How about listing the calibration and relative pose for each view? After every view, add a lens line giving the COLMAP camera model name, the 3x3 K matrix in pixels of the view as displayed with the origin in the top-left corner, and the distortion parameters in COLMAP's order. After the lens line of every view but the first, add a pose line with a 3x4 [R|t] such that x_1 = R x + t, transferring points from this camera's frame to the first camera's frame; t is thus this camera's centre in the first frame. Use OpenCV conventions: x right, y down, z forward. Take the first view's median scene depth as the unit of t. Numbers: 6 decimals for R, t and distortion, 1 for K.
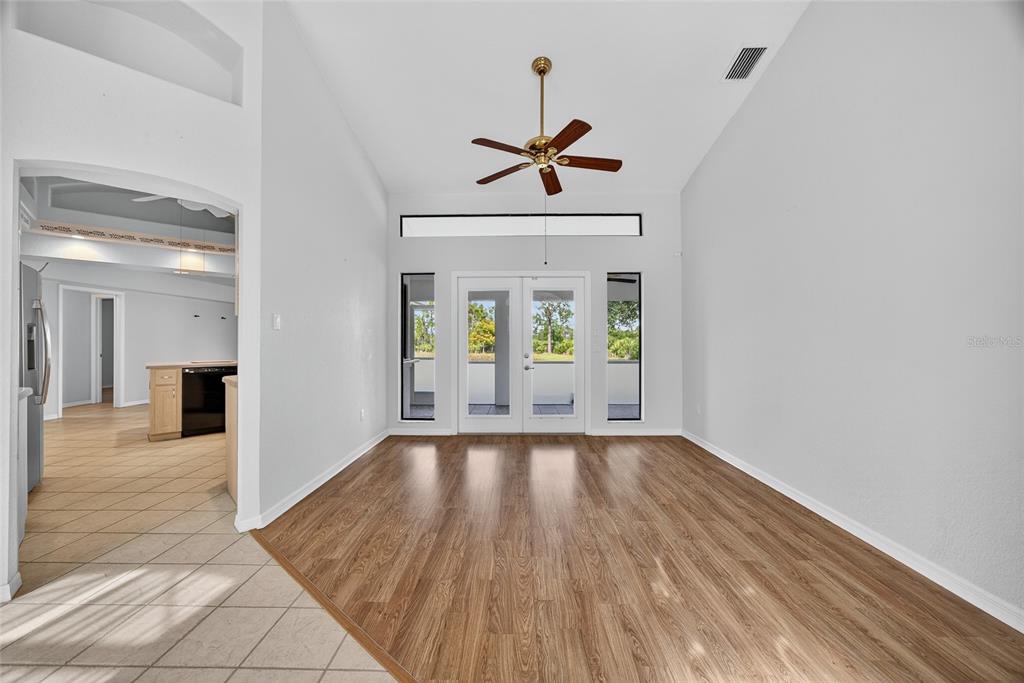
lens RADIAL K [[387.2, 0, 512.0], [0, 387.2, 341.5], [0, 0, 1]] dist [-0.007750, 0.000216]
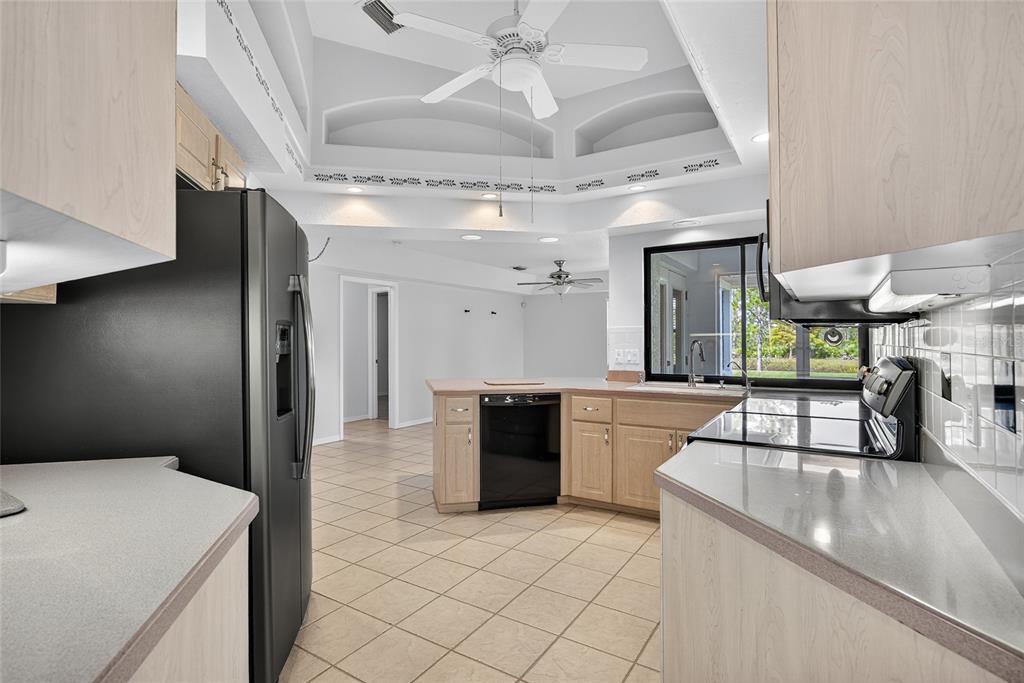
lens RADIAL K [[501.9, 0, 512.0], [0, 501.9, 341.5], [0, 0, 1]] dist [-0.000346, 0.000057]
pose [[0.852163, -0.000604, -0.523276, -0.412325], [0.001504, 0.999998, 0.001296, -0.013186], [0.523275, -0.001892, 0.852162, 0.371018]]
